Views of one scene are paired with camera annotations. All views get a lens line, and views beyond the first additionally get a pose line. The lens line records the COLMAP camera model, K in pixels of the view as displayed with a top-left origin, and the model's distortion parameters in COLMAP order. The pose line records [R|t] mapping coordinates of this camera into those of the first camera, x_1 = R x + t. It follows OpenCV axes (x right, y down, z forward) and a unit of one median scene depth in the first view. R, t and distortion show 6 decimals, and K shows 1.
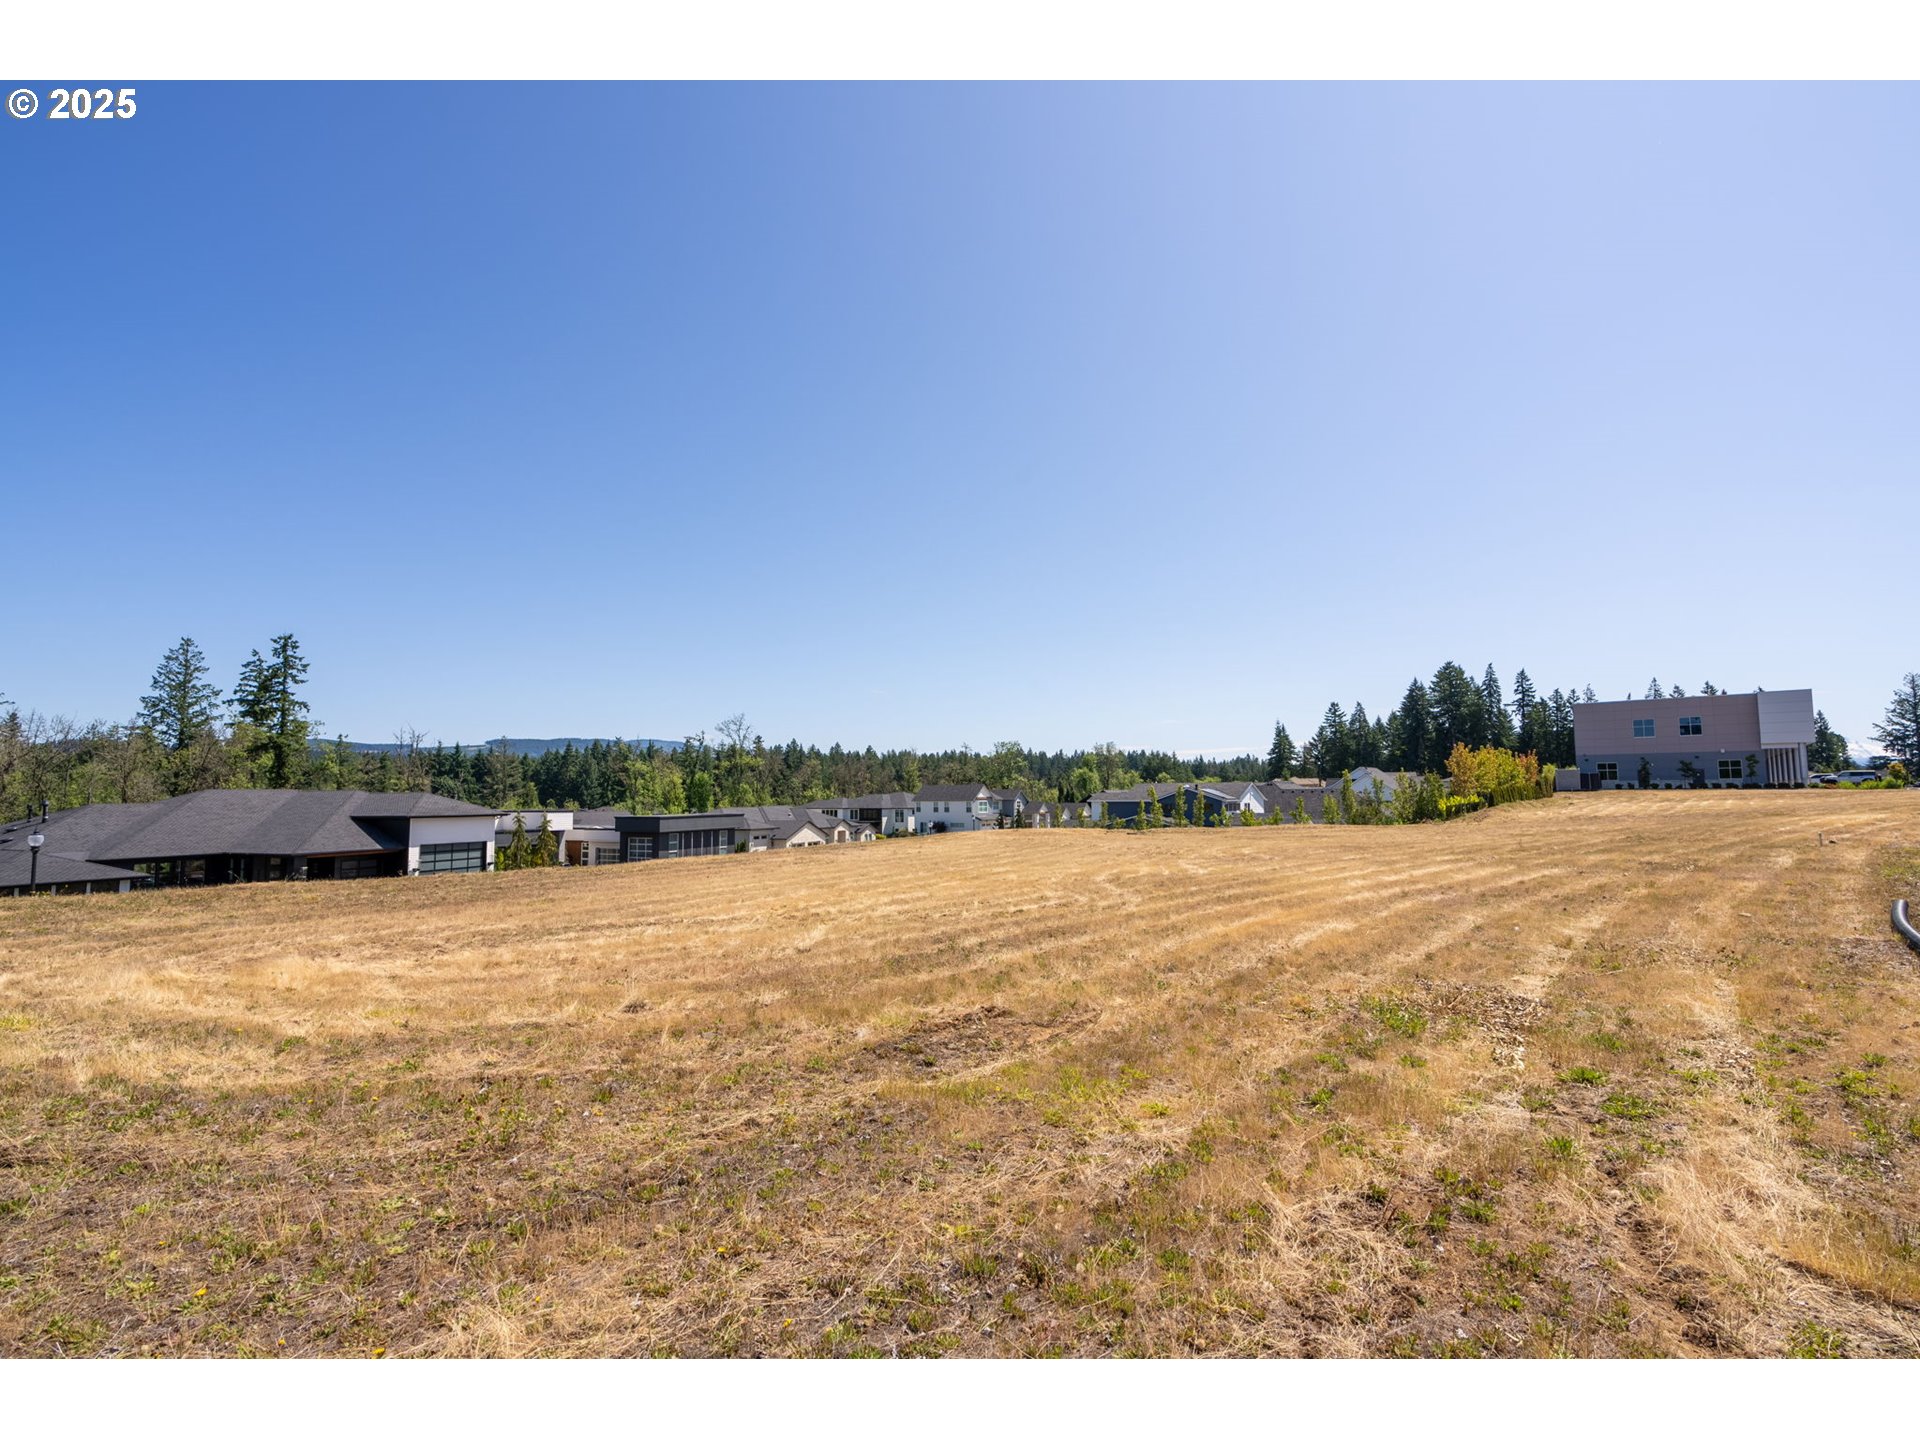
lens RADIAL K [[1340.1, 0, 971.3], [0, 1340.1, 719.1], [0, 0, 1]] dist [-0.019377, -0.004534]
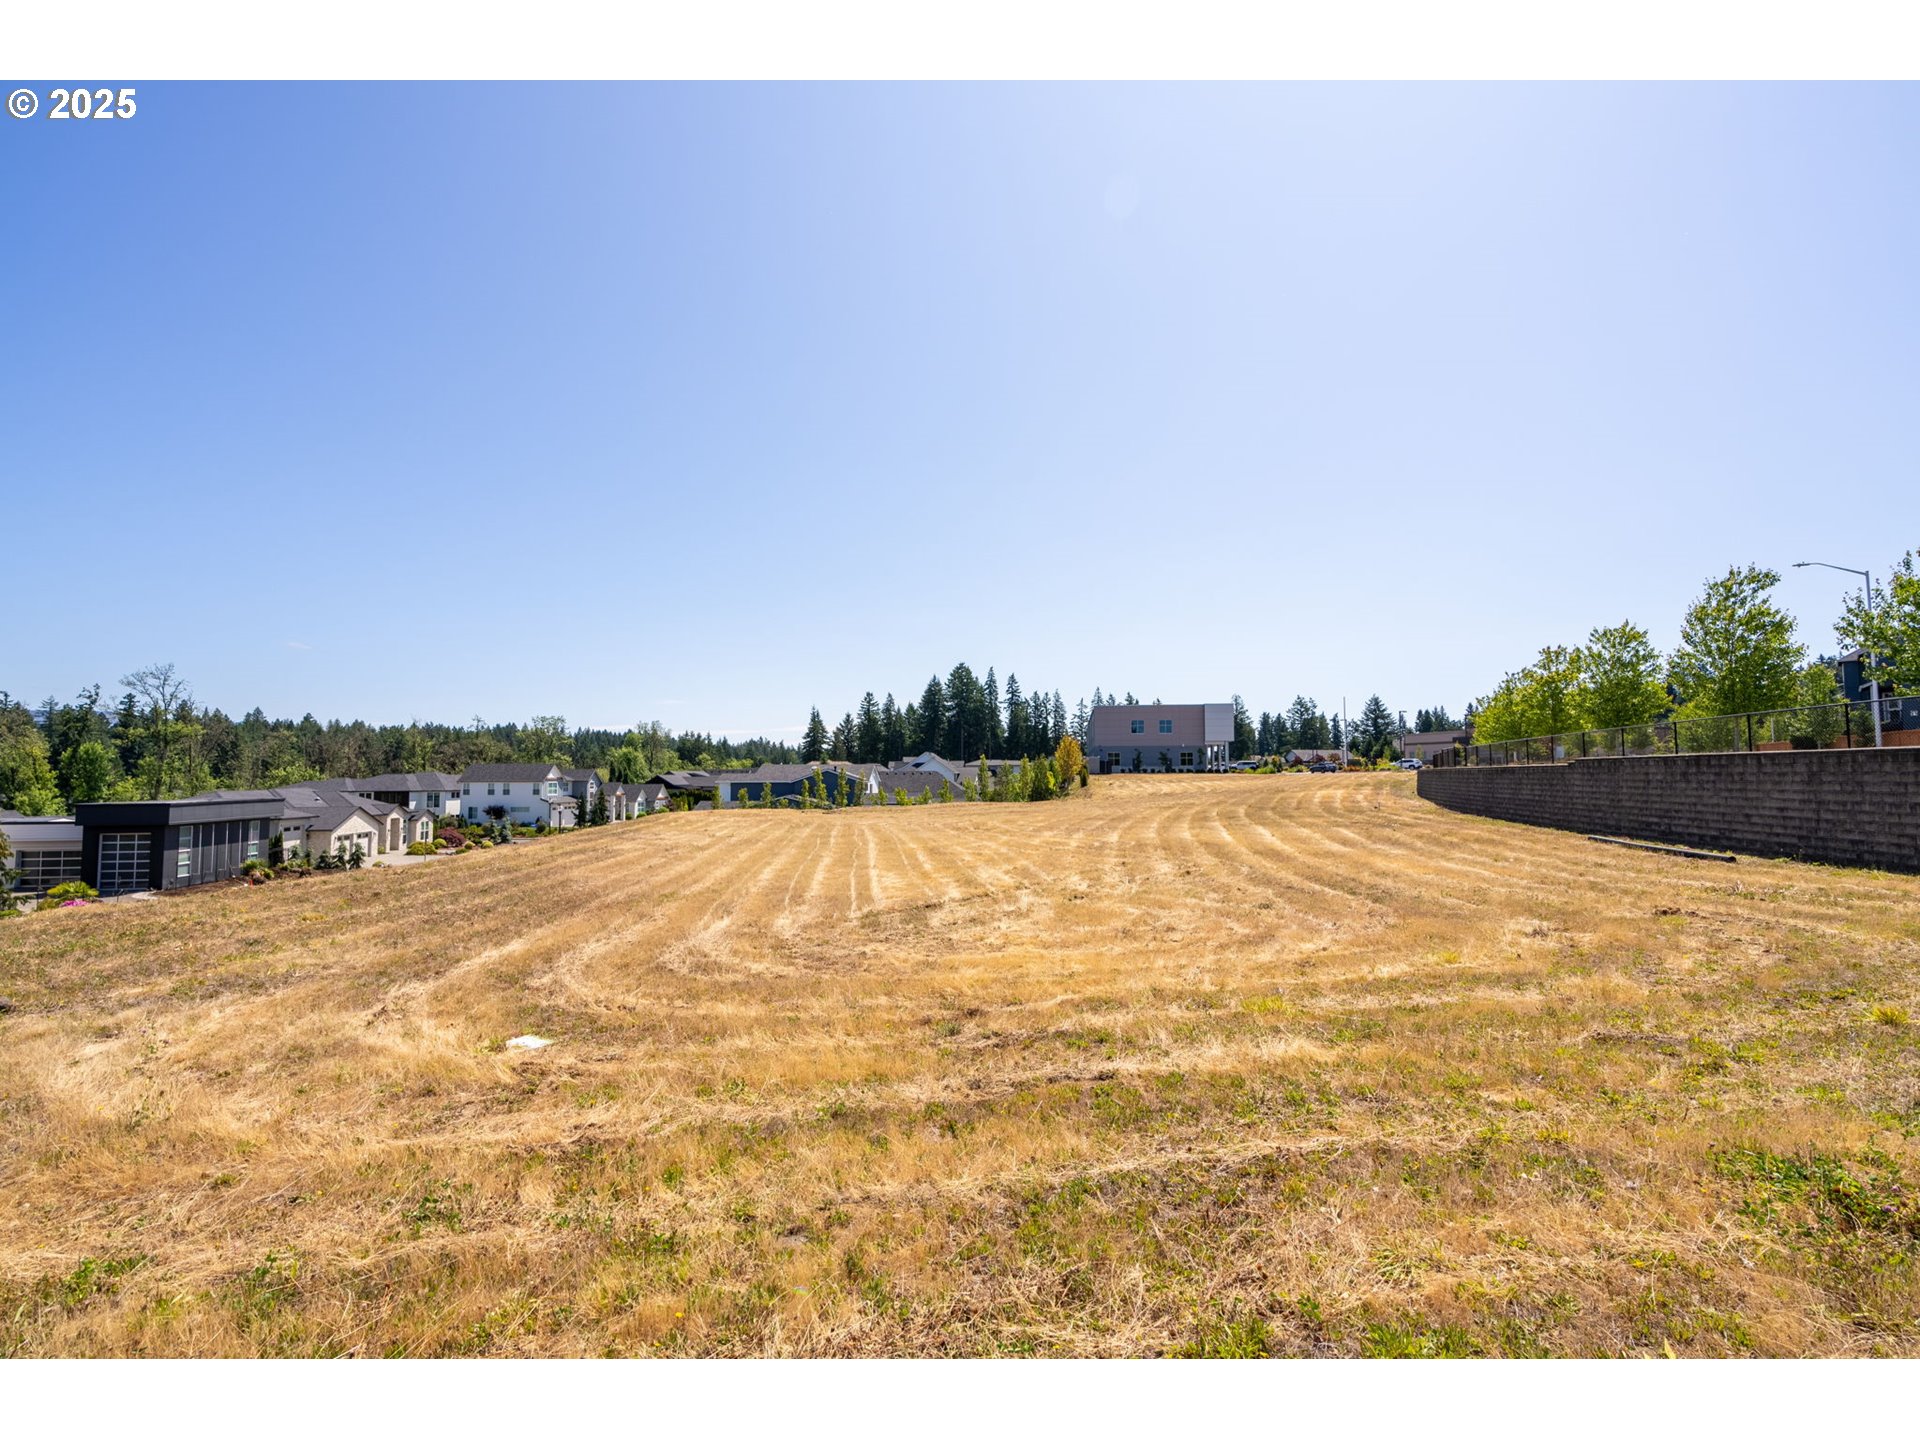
lens RADIAL K [[1340.1, 0, 971.3], [0, 1340.1, 719.1], [0, 0, 1]] dist [-0.019377, -0.004534]
pose [[0.665210, 0.036278, 0.745774, -0.483172], [-0.043507, 0.999005, -0.009789, 0.016235], [-0.745387, -0.025935, 0.666127, 0.206142]]
